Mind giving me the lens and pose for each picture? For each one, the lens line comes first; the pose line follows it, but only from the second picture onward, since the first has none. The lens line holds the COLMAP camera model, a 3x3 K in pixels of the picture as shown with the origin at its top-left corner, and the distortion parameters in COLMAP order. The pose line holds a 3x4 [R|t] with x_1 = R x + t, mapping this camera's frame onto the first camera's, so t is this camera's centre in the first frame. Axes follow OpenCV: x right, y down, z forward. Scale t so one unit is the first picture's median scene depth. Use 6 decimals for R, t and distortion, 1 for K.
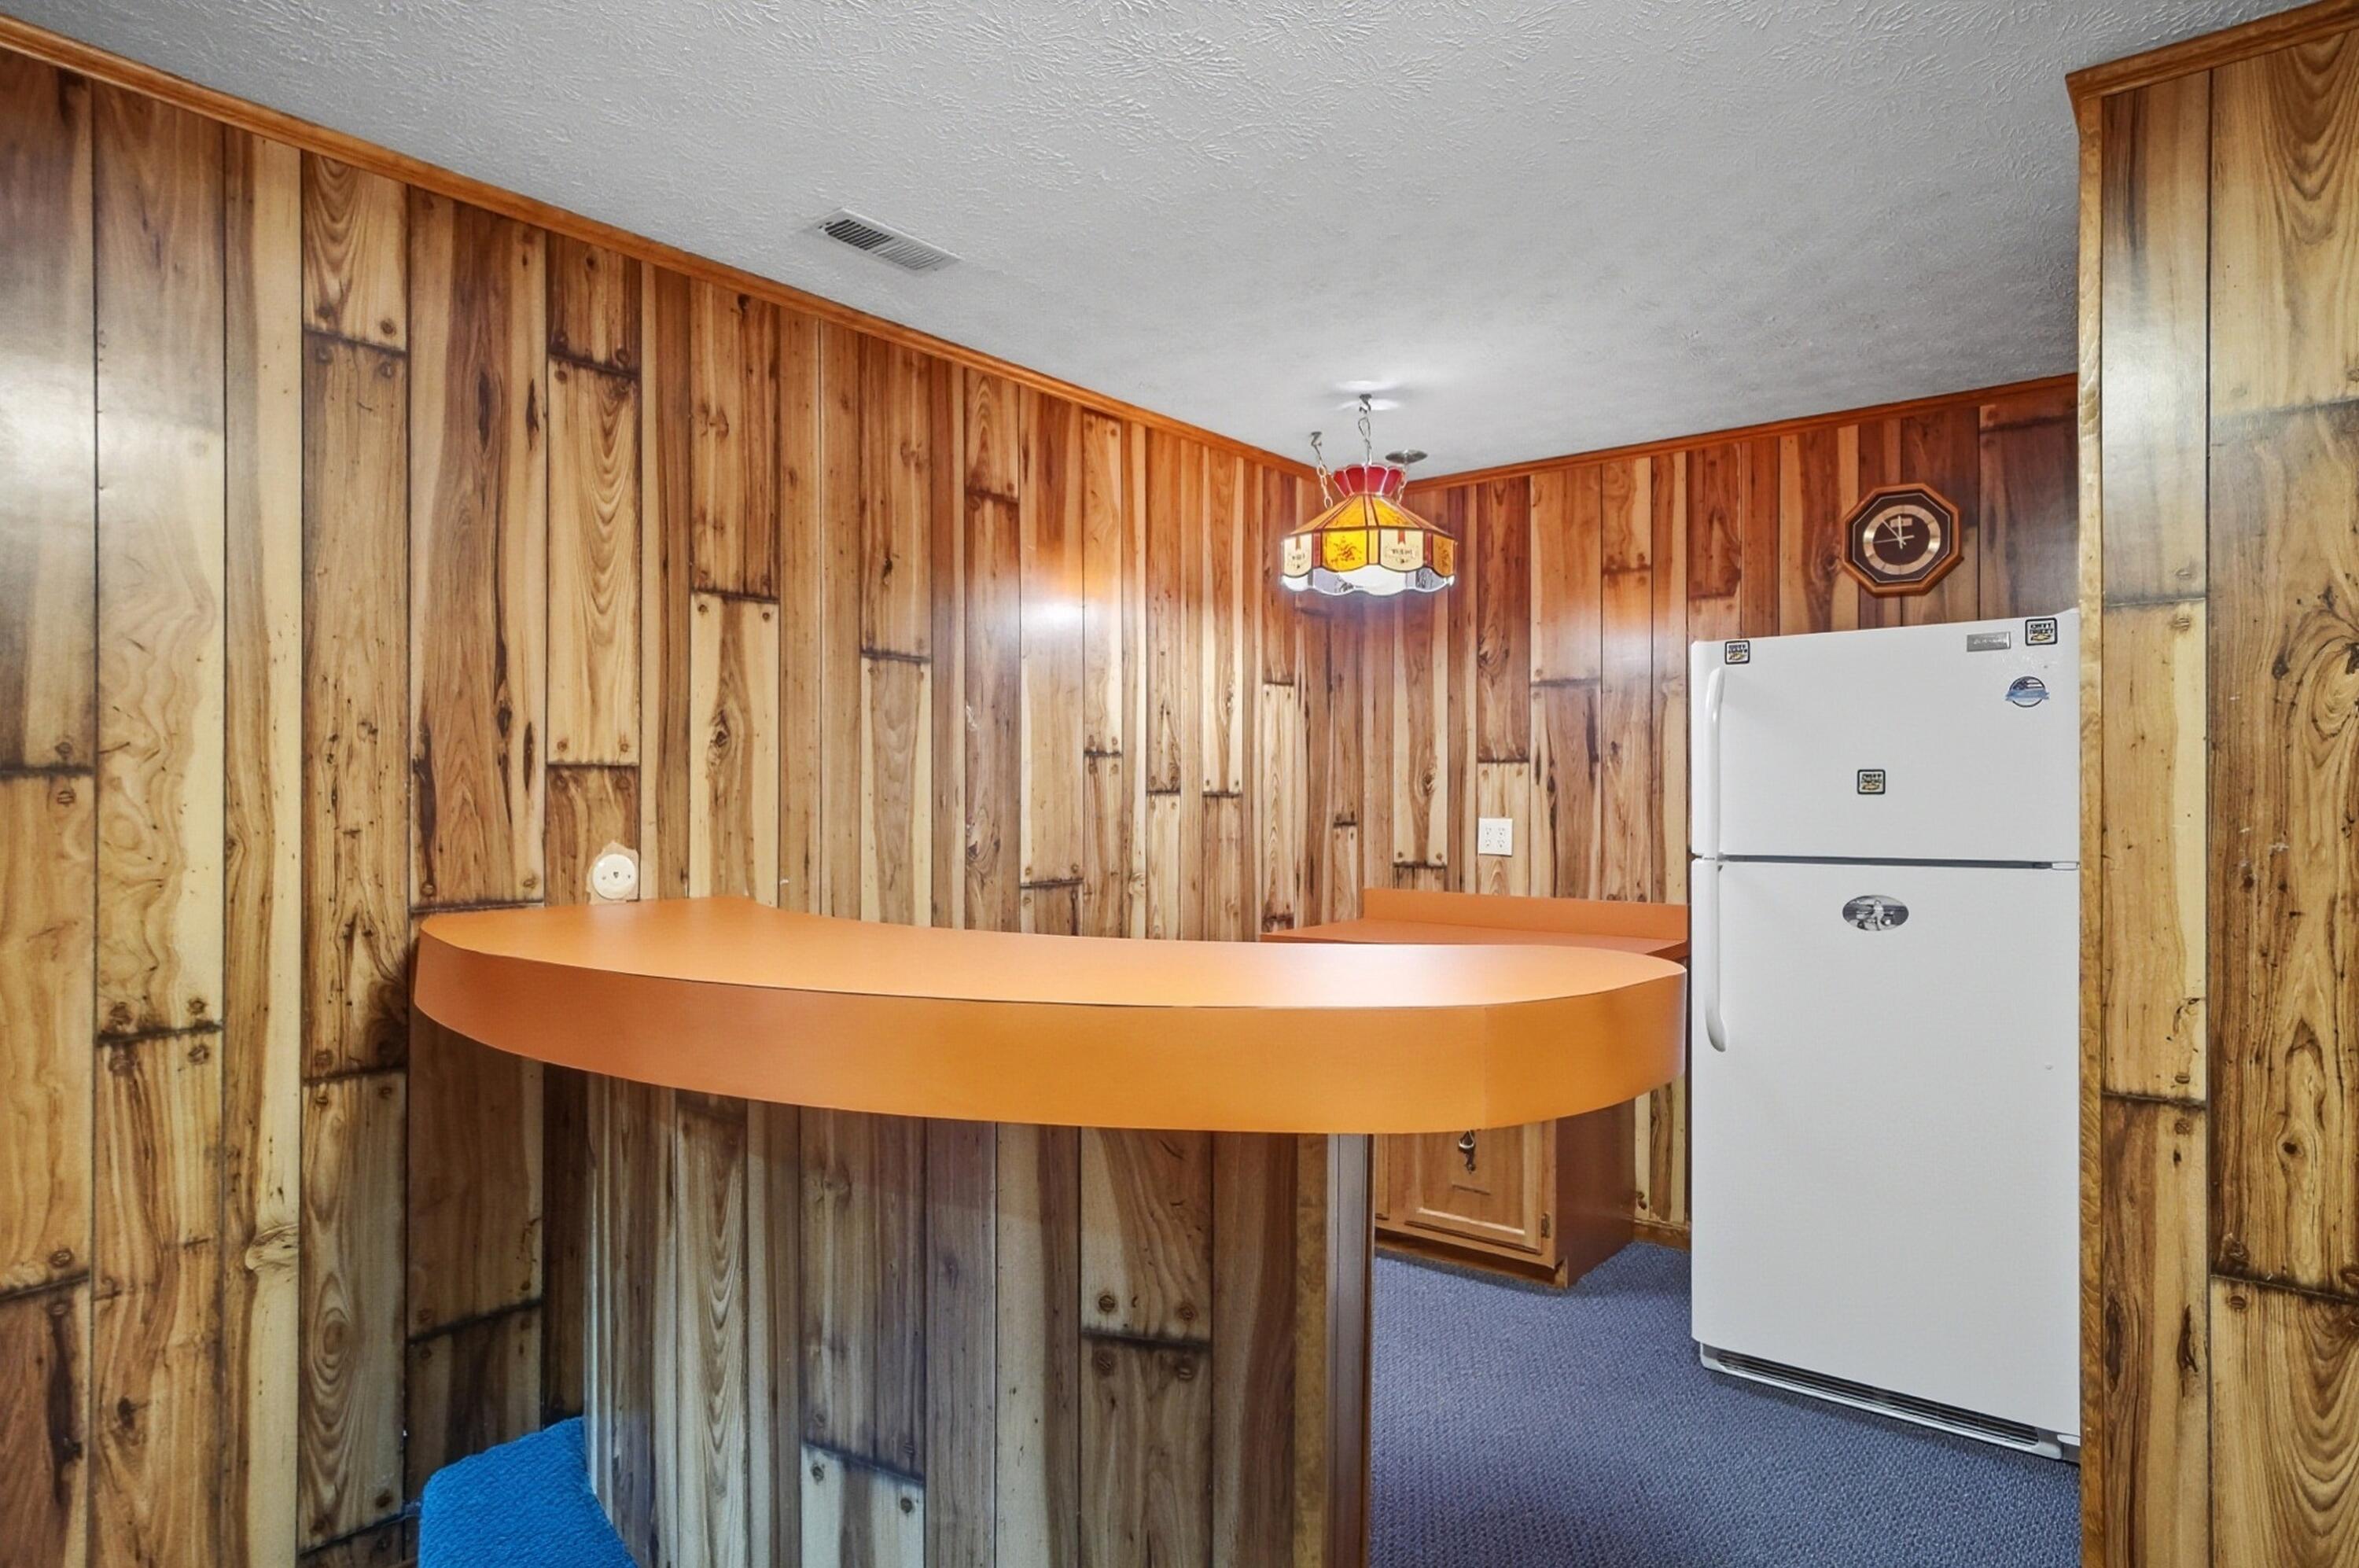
lens RADIAL K [[1373.4, 0, 1186.4], [0, 1373.4, 787.5], [0, 0, 1]] dist [-0.014750, -0.000360]
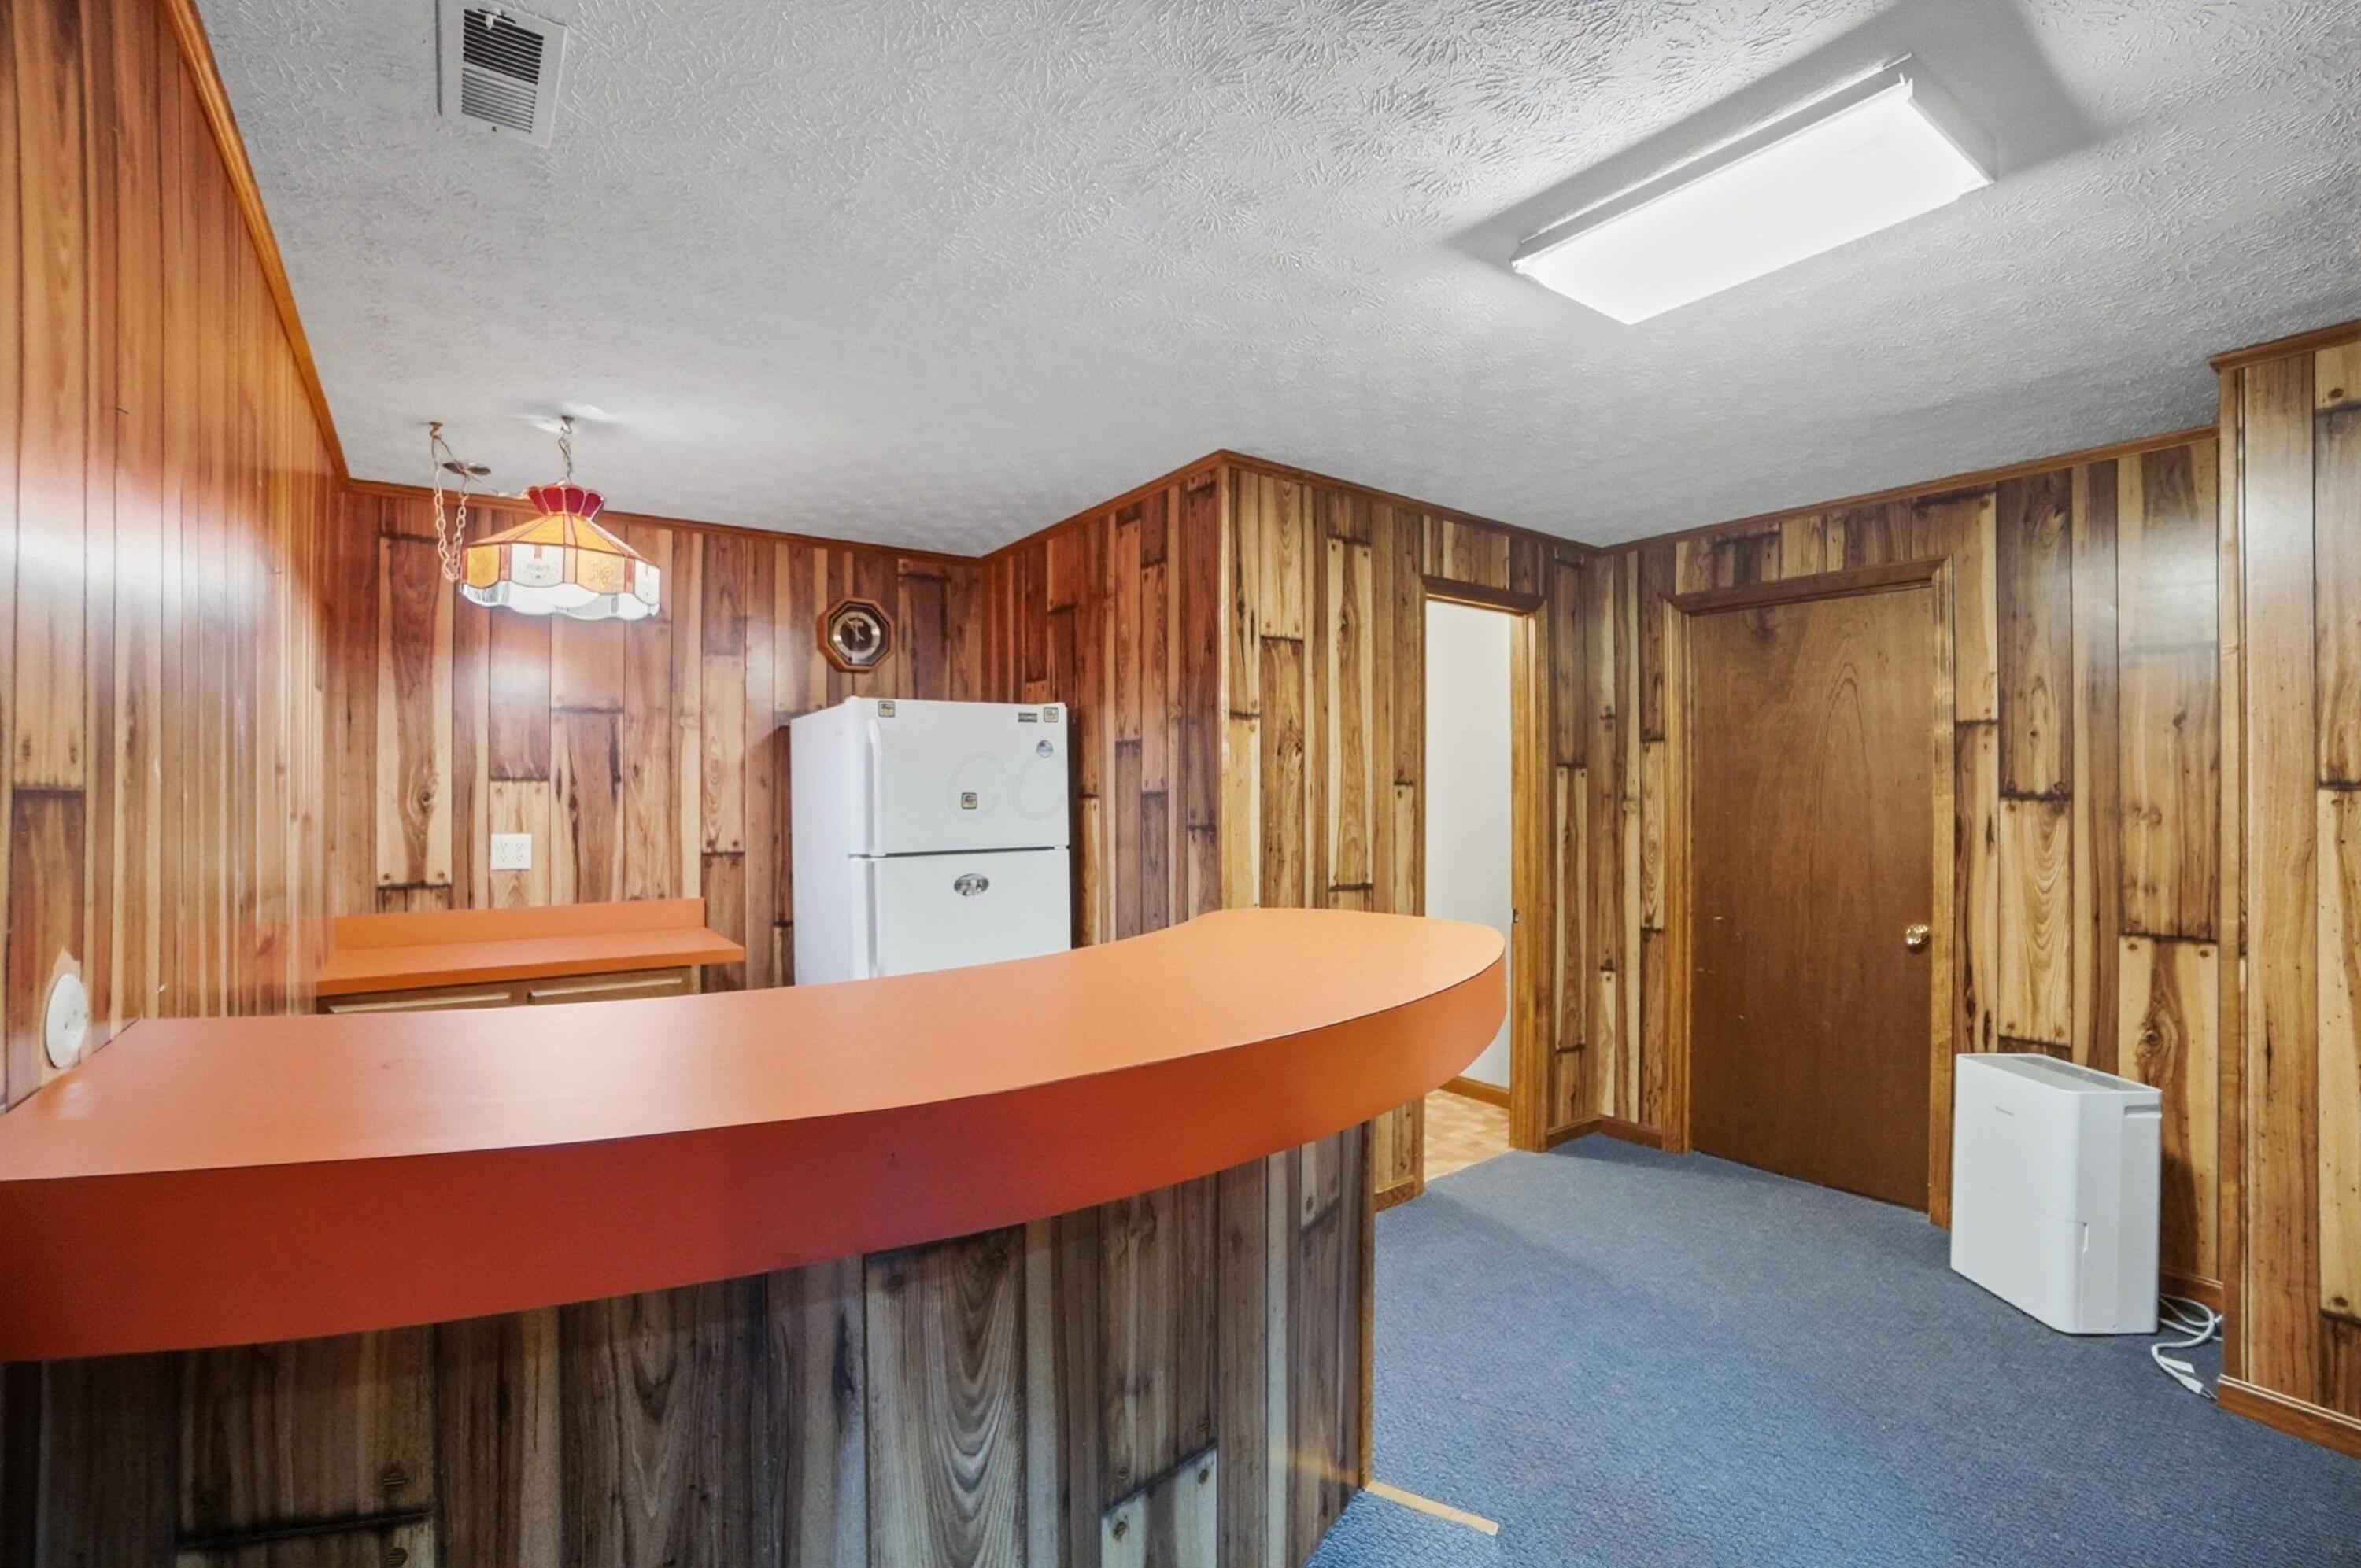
lens RADIAL K [[1016.4, 0, 1200.1], [0, 1016.4, 798.6], [0, 0, 1]] dist [-0.039590, 0.000342]
pose [[0.271316, -0.006565, 0.962468, -0.397636], [0.000187, 0.999977, 0.006768, -0.010599], [-0.962490, -0.001656, 0.271311, 0.320285]]
